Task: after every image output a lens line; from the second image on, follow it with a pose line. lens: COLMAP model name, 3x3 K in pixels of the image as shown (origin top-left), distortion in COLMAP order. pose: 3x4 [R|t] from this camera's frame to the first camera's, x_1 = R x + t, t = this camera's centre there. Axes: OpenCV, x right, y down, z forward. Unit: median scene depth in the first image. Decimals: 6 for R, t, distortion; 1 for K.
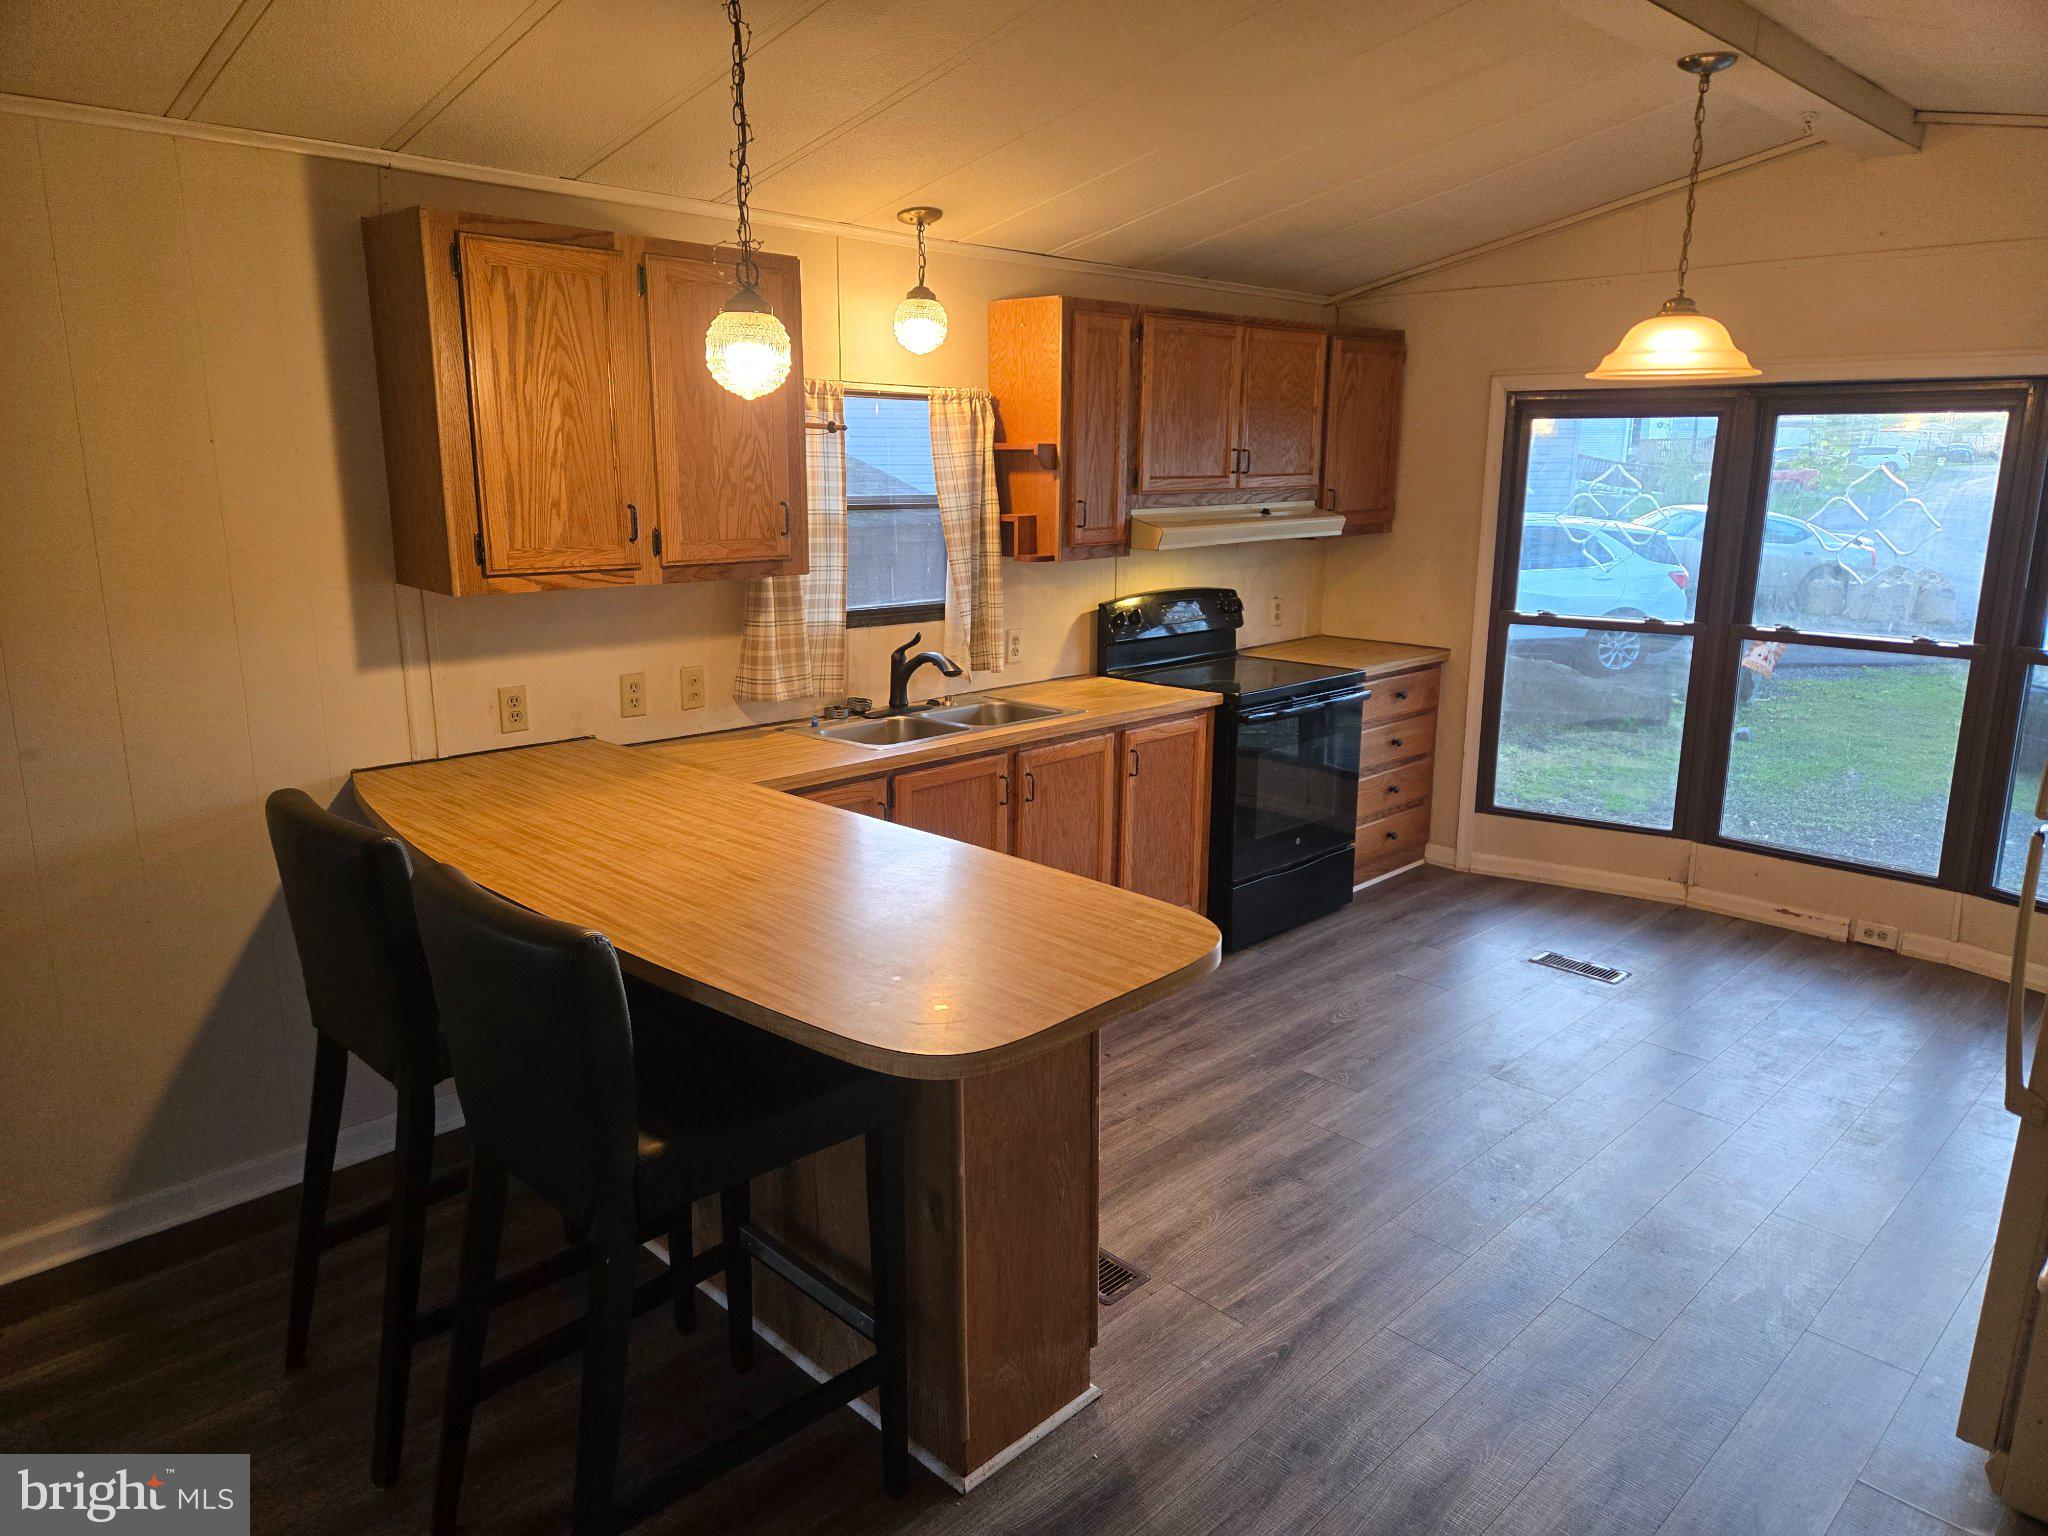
lens RADIAL K [[1367.3, 0, 1055.2], [0, 1367.3, 732.8], [0, 0, 1]] dist [0.046985, -0.022884]
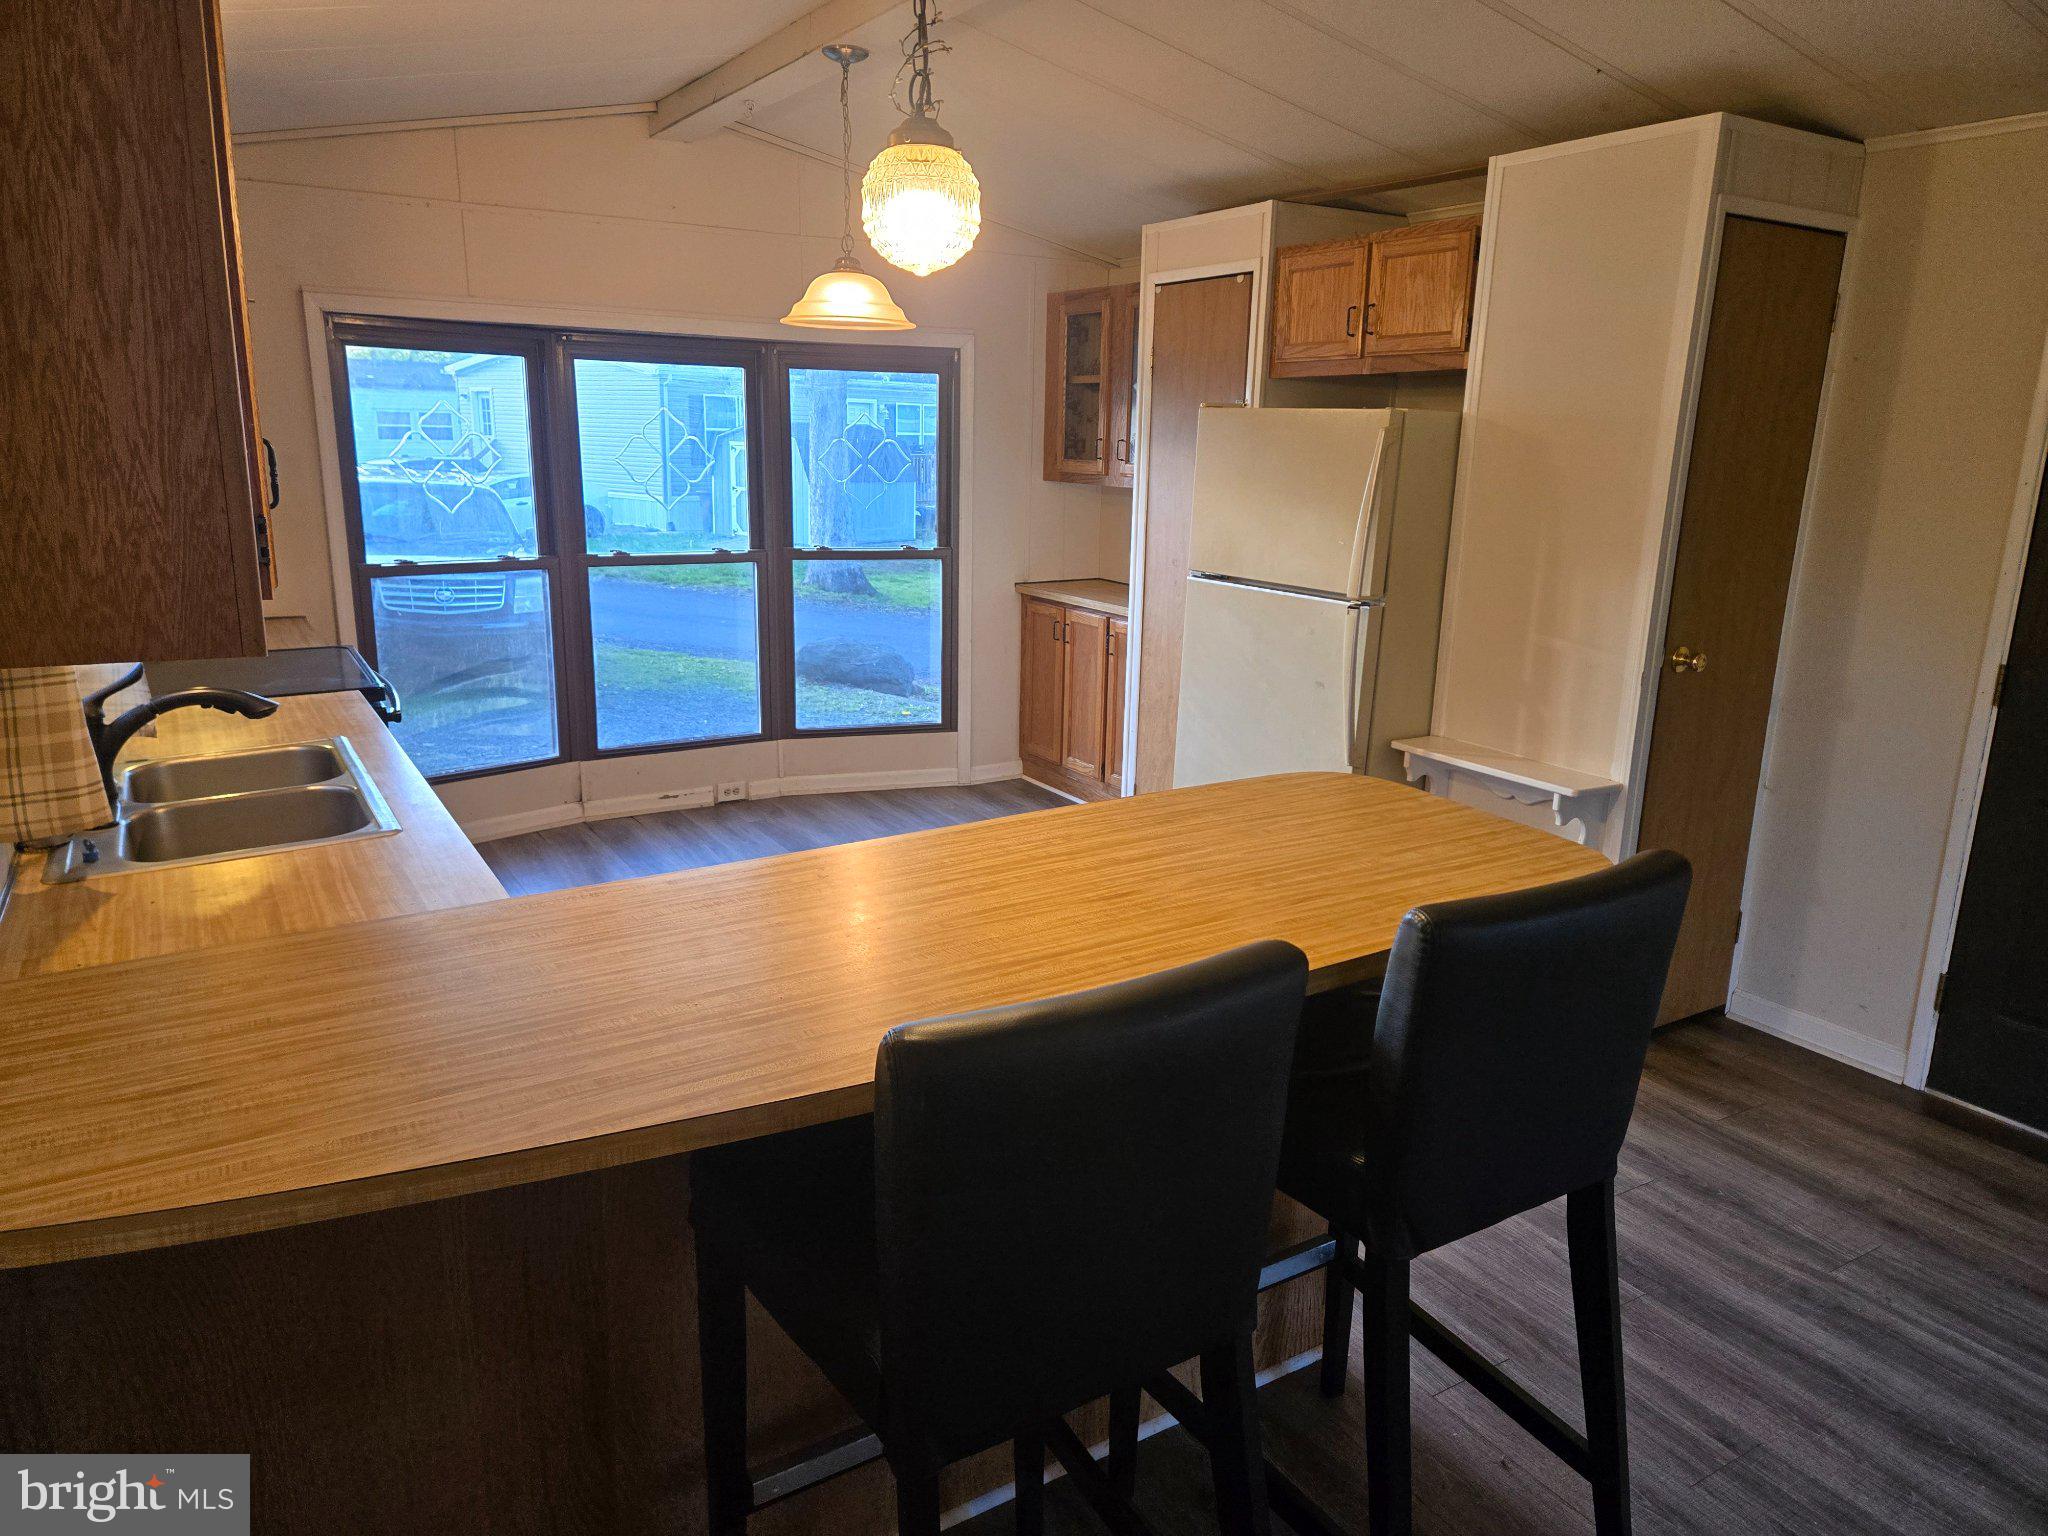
lens RADIAL K [[1367.3, 0, 1030.6], [0, 1367.3, 755.5], [0, 0, 1]] dist [0.046985, -0.022884]
pose [[0.235513, -0.227985, 0.944752, -0.495819], [0.177263, 0.965866, 0.188891, -0.069814], [-0.955569, 0.122984, 0.267887, 0.410060]]
